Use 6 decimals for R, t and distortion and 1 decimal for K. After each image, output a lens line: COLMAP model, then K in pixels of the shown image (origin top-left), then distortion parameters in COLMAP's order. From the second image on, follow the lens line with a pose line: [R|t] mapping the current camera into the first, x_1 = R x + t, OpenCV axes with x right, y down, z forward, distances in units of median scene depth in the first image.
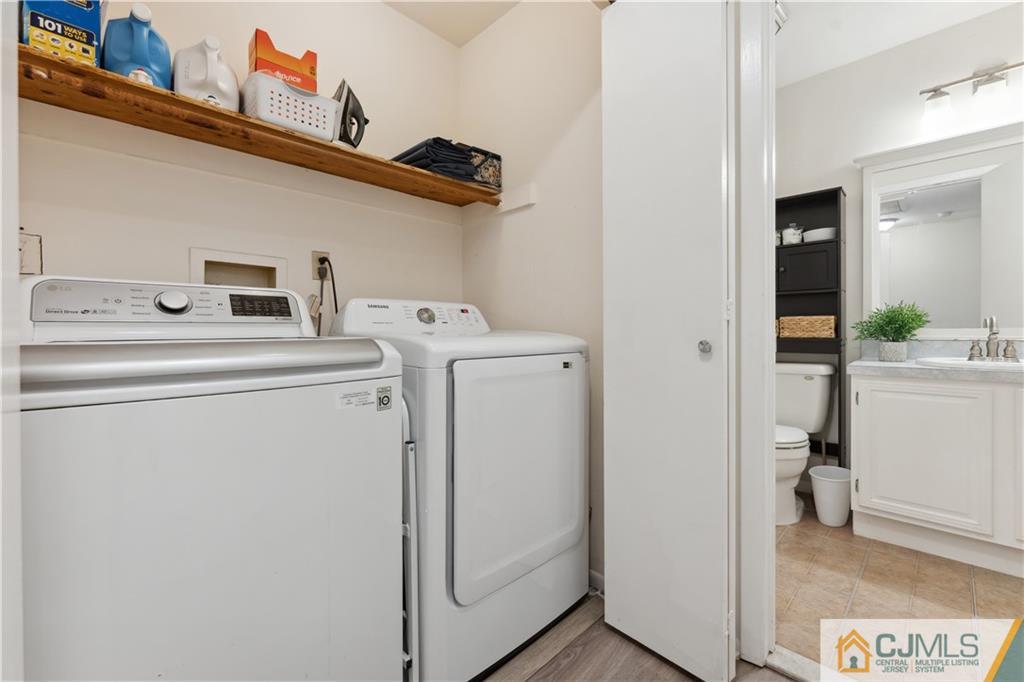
lens RADIAL K [[427.0, 0, 514.7], [0, 427.0, 332.5], [0, 0, 1]] dist [0.000143, 0.000203]
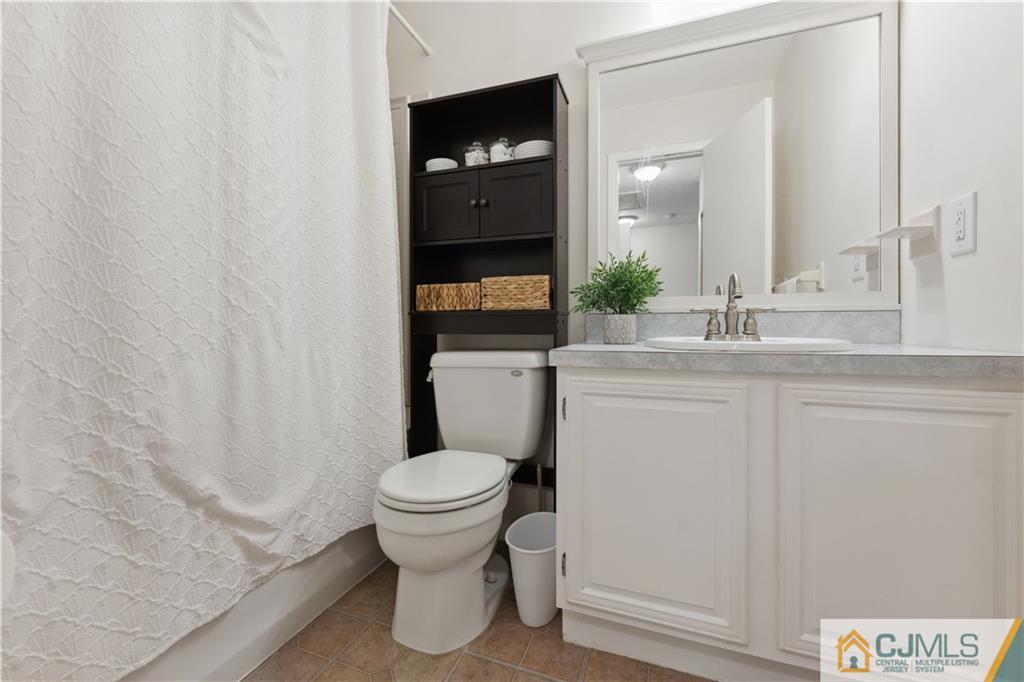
lens RADIAL K [[406.9, 0, 512.2], [0, 406.9, 328.2], [0, 0, 1]] dist [0.000276, -0.000036]
pose [[0.911457, 0.003657, 0.411378, 0.477948], [-0.002212, 0.999990, -0.003987, 0.046167], [-0.411388, 0.002724, 0.911456, 0.498262]]
